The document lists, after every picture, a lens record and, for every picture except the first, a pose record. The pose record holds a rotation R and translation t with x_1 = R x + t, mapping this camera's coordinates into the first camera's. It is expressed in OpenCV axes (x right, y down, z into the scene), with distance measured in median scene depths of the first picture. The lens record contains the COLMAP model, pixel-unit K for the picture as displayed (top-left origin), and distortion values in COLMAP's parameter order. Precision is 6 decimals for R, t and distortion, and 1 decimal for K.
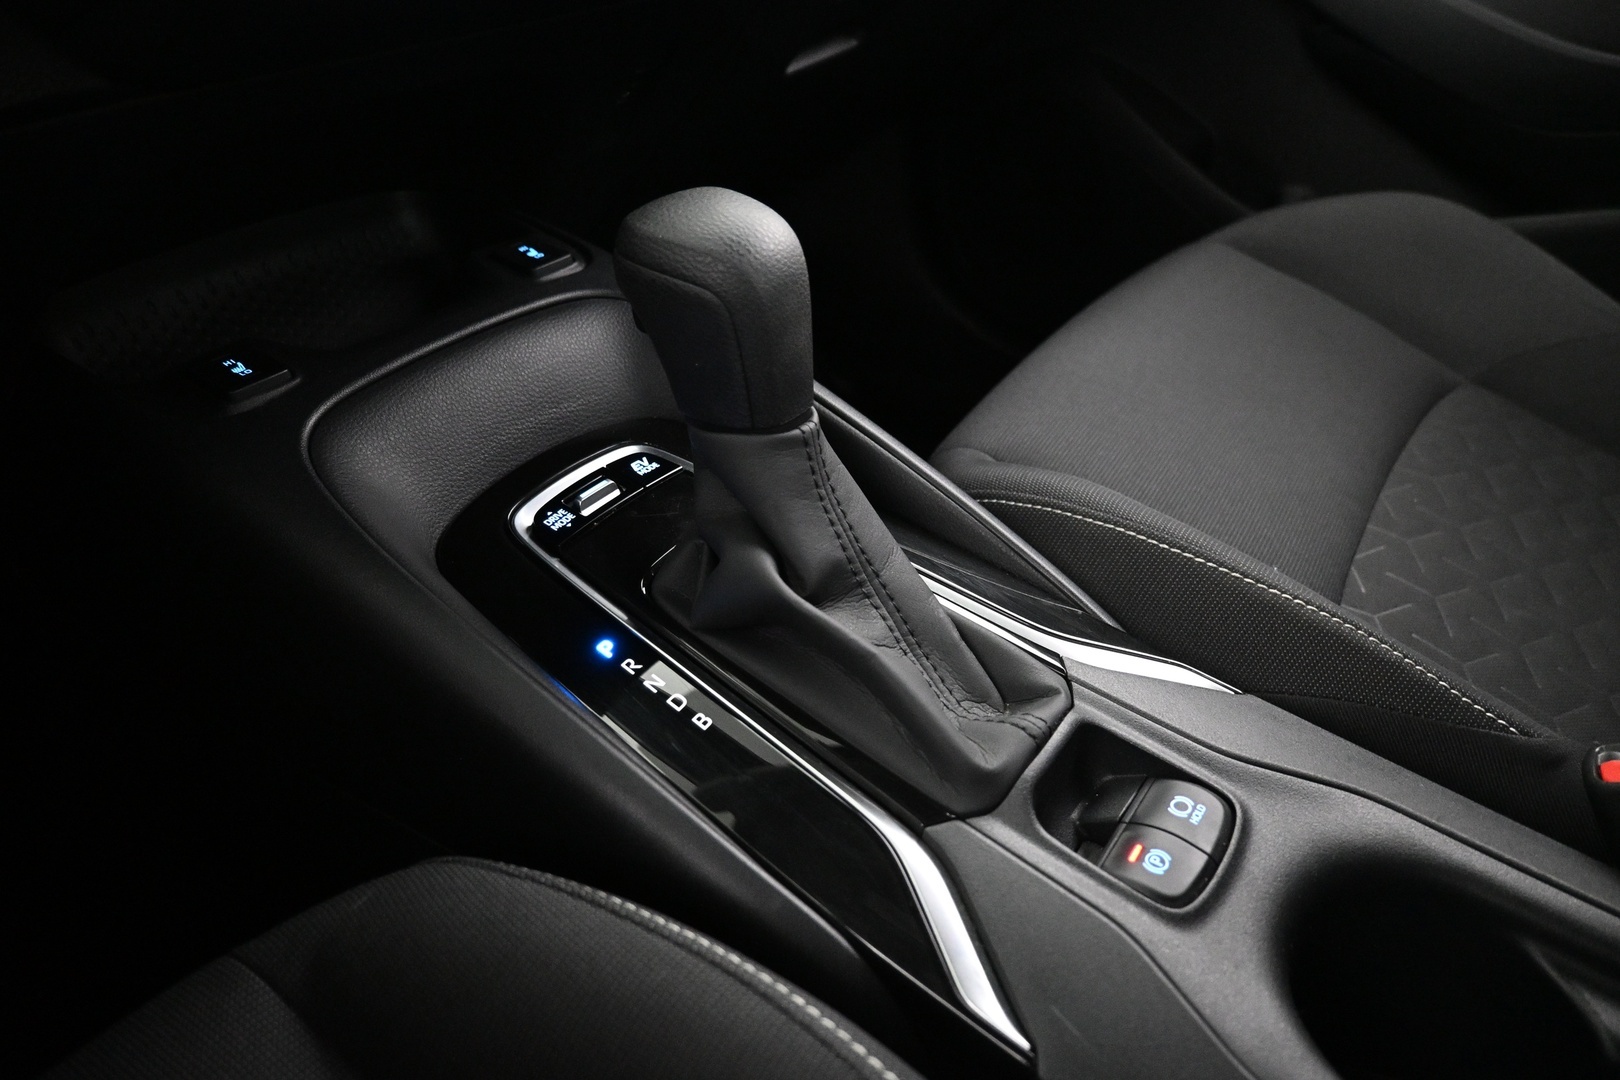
lens RADIAL K [[1032.5, 0, 810.0], [0, 1032.5, 540.0], [0, 0, 1]] dist [-0.007092, -0.002145]
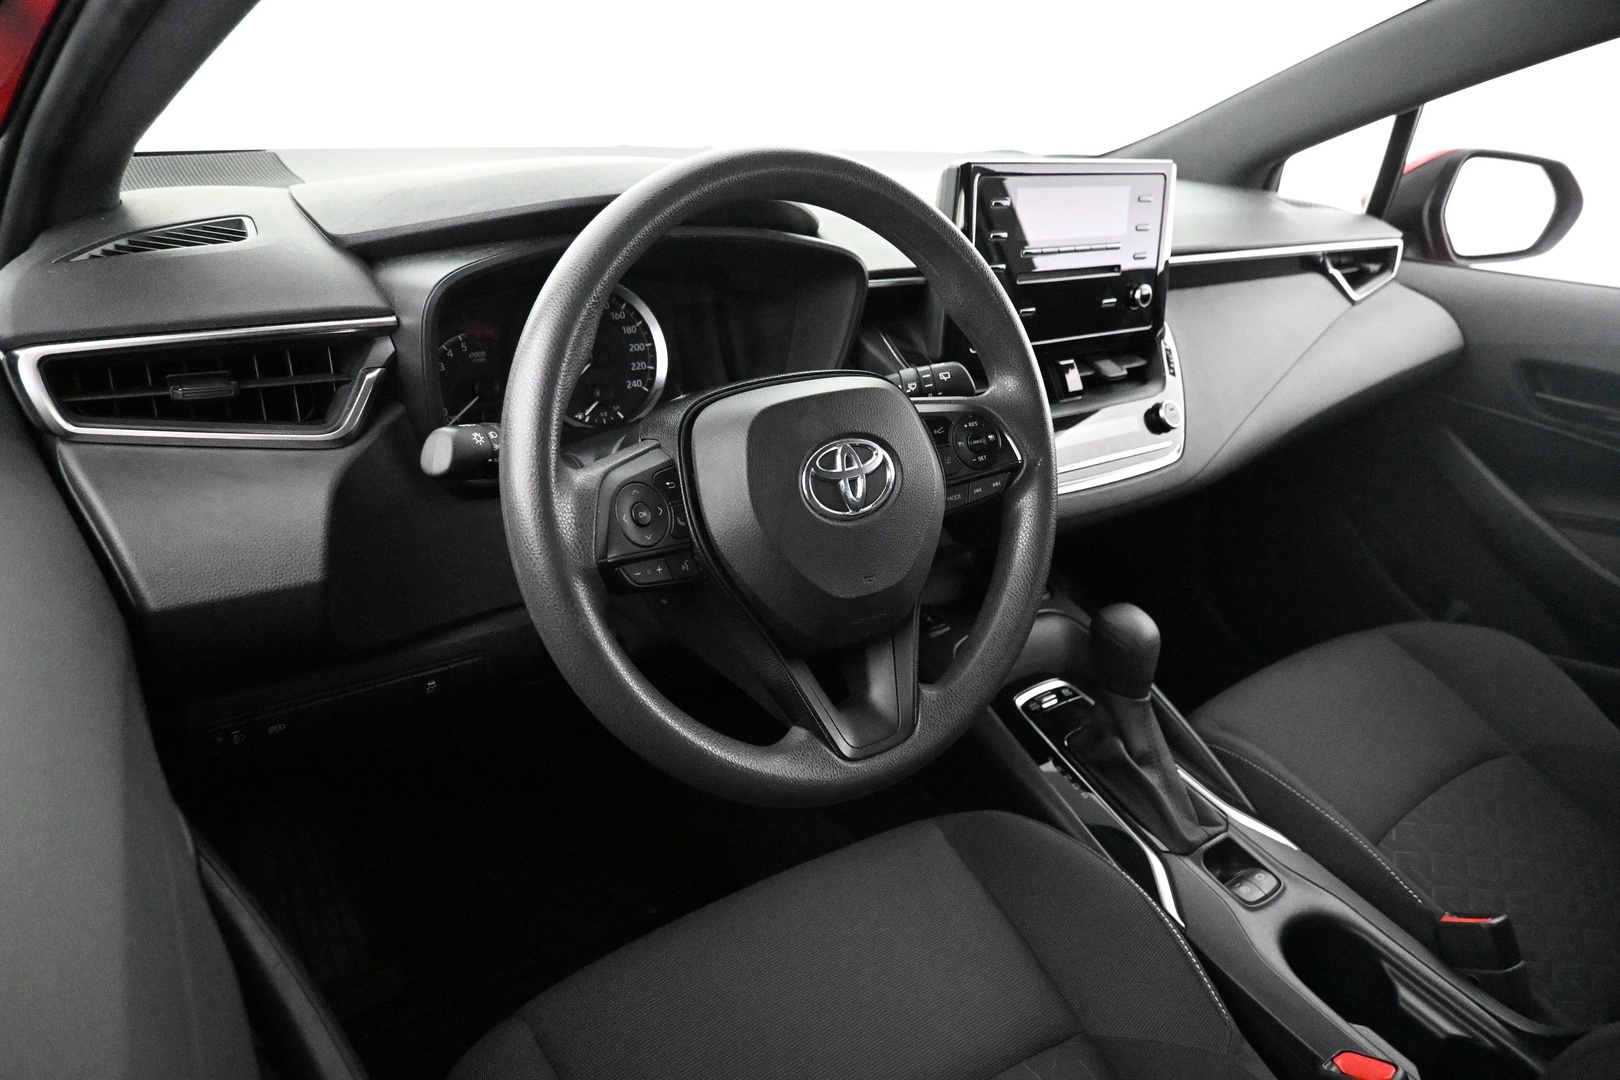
lens RADIAL K [[1032.5, 0, 810.0], [0, 1032.5, 540.0], [0, 0, 1]] dist [-0.007092, -0.002145]
pose [[0.944174, 0.226375, -0.239353, -0.275944], [-0.262452, 0.955993, -0.131136, 0.074700], [0.199133, 0.186634, 0.962036, -1.808038]]
